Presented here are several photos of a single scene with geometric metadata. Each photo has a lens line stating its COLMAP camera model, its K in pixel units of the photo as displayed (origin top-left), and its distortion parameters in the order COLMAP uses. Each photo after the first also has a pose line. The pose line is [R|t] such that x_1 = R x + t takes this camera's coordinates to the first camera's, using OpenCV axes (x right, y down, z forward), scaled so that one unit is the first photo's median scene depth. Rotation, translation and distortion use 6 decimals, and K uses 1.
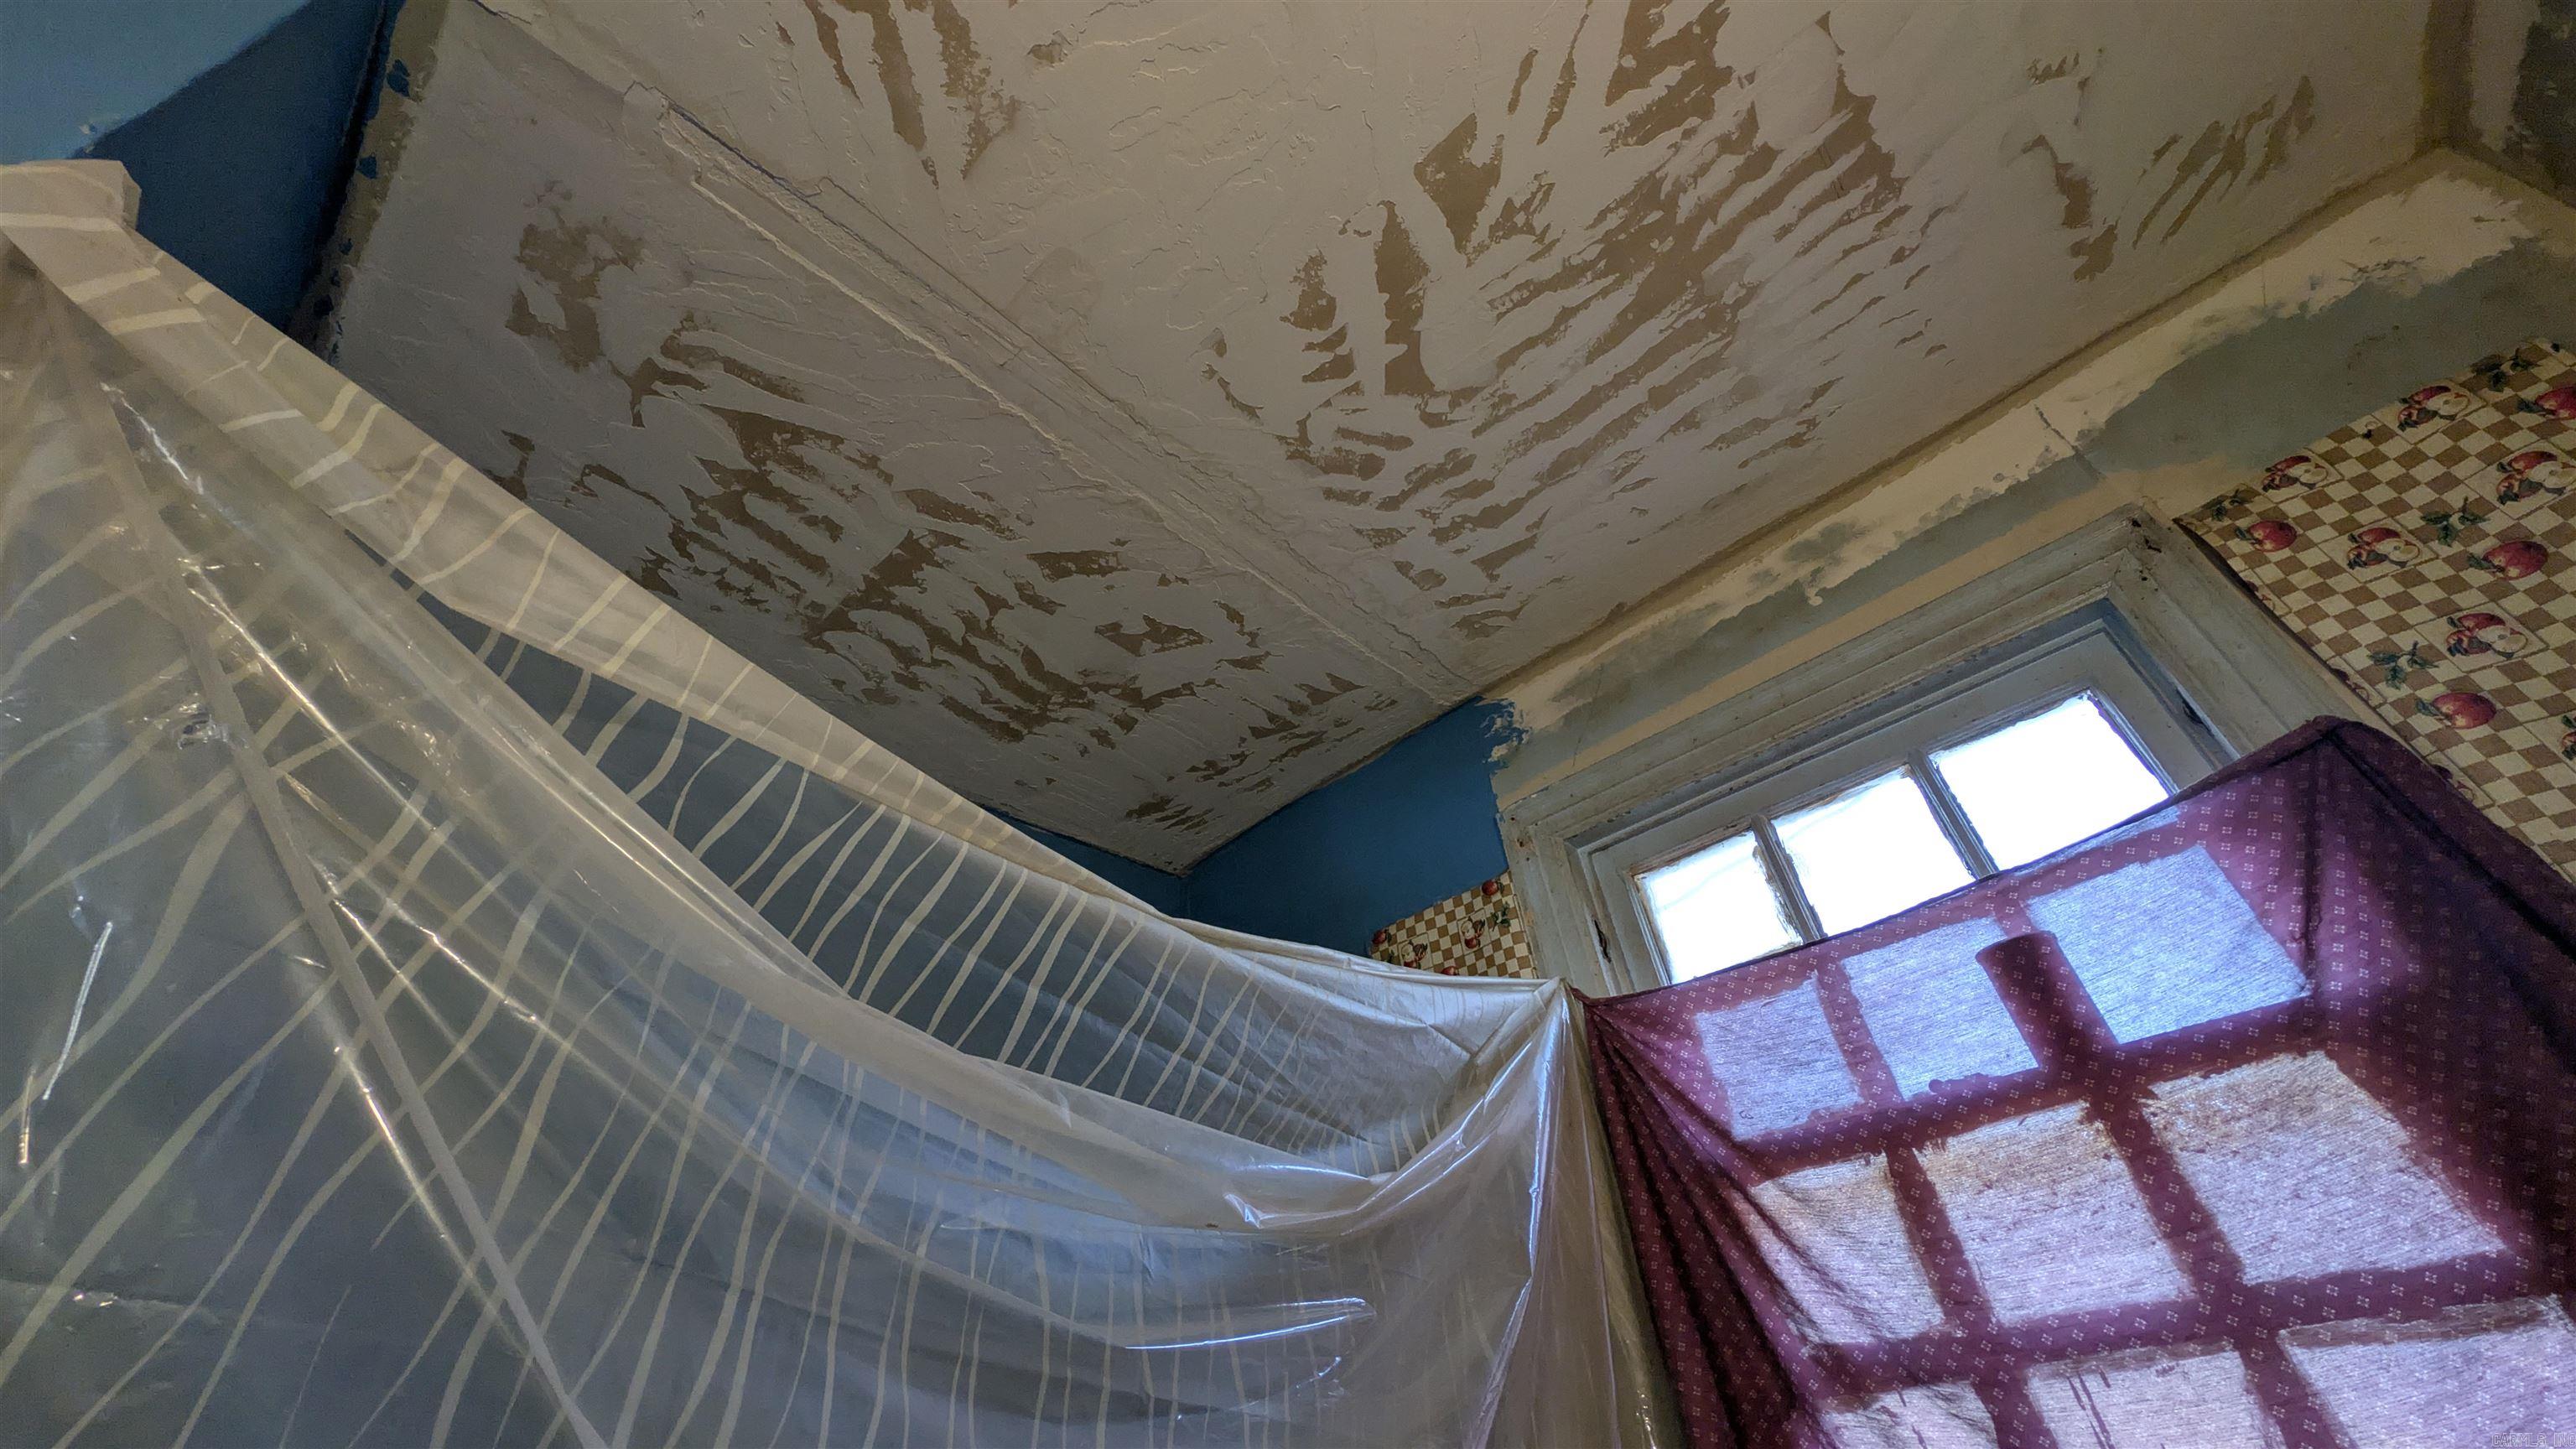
lens RADIAL K [[956.8, 0, 1300.6], [0, 956.8, 732.8], [0, 0, 1]] dist [-0.001450, -0.000314]
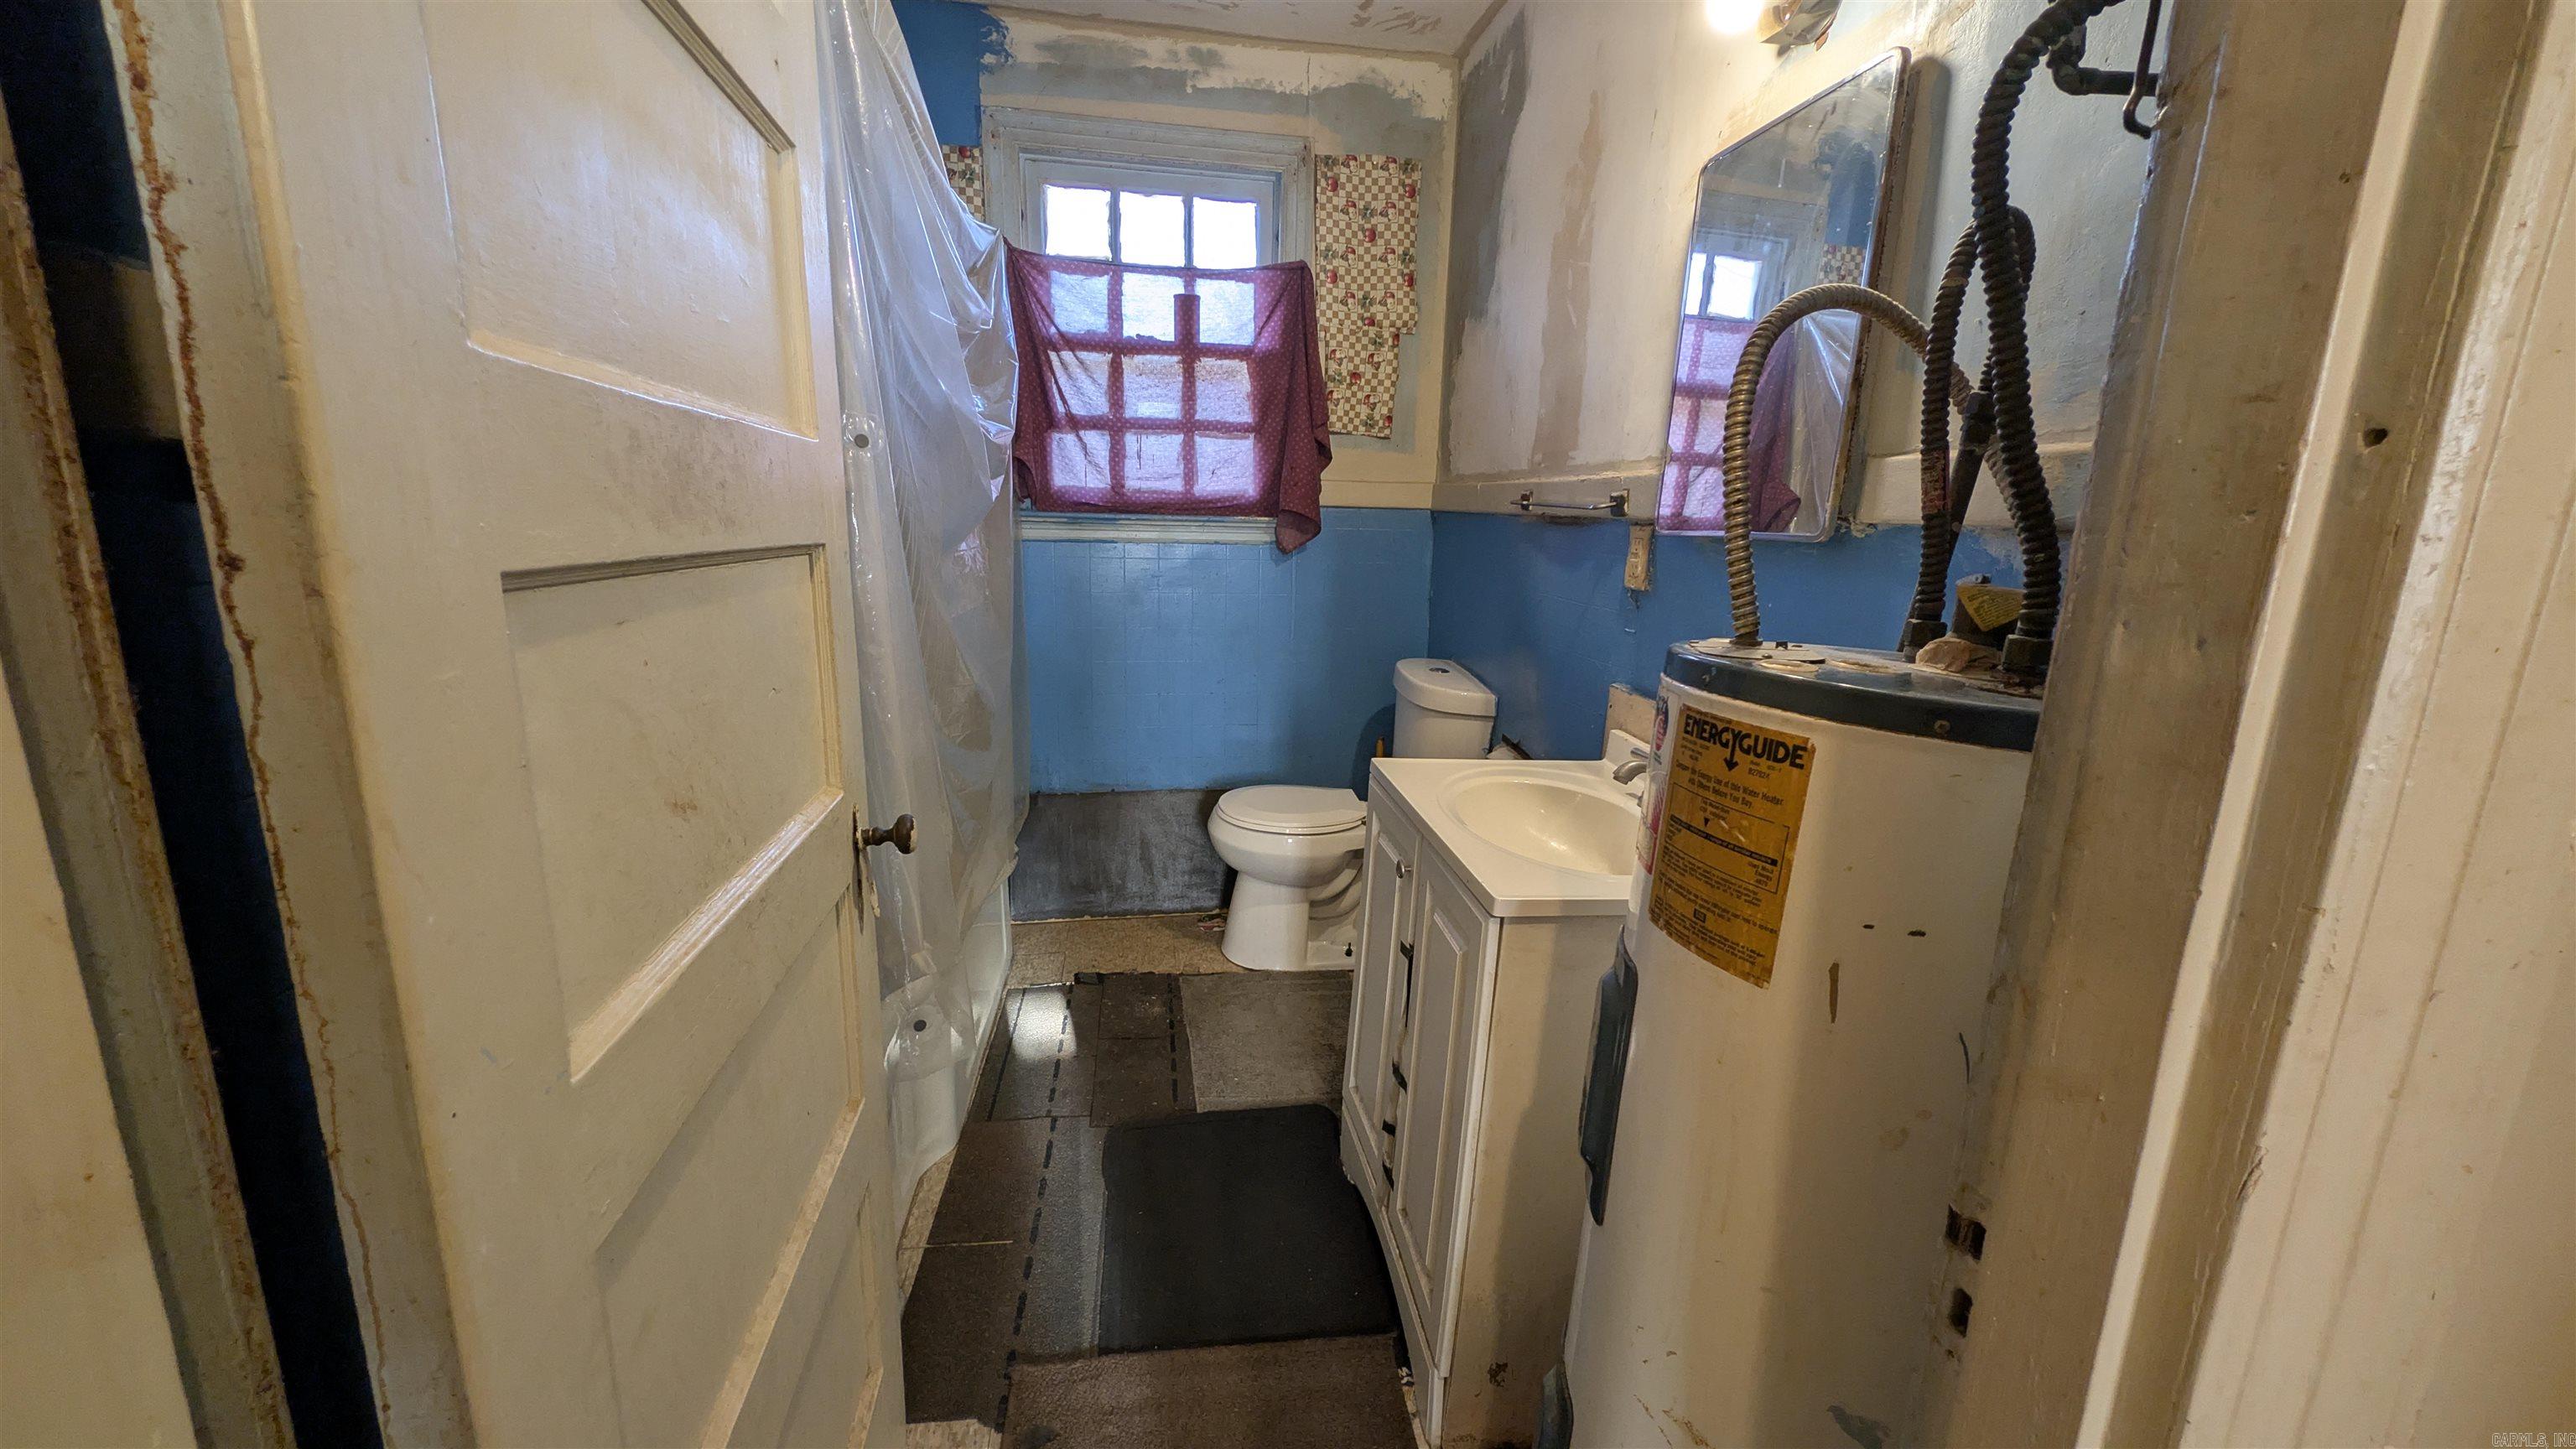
lens RADIAL K [[963.9, 0, 1290.5], [0, 963.9, 728.1], [0, 0, 1]] dist [0.019522, -0.008732]
pose [[0.613247, -0.059668, 0.787634, -1.207572], [-0.537509, 0.699145, 0.471466, -0.342213], [-0.578802, -0.712486, 0.396677, -1.028124]]
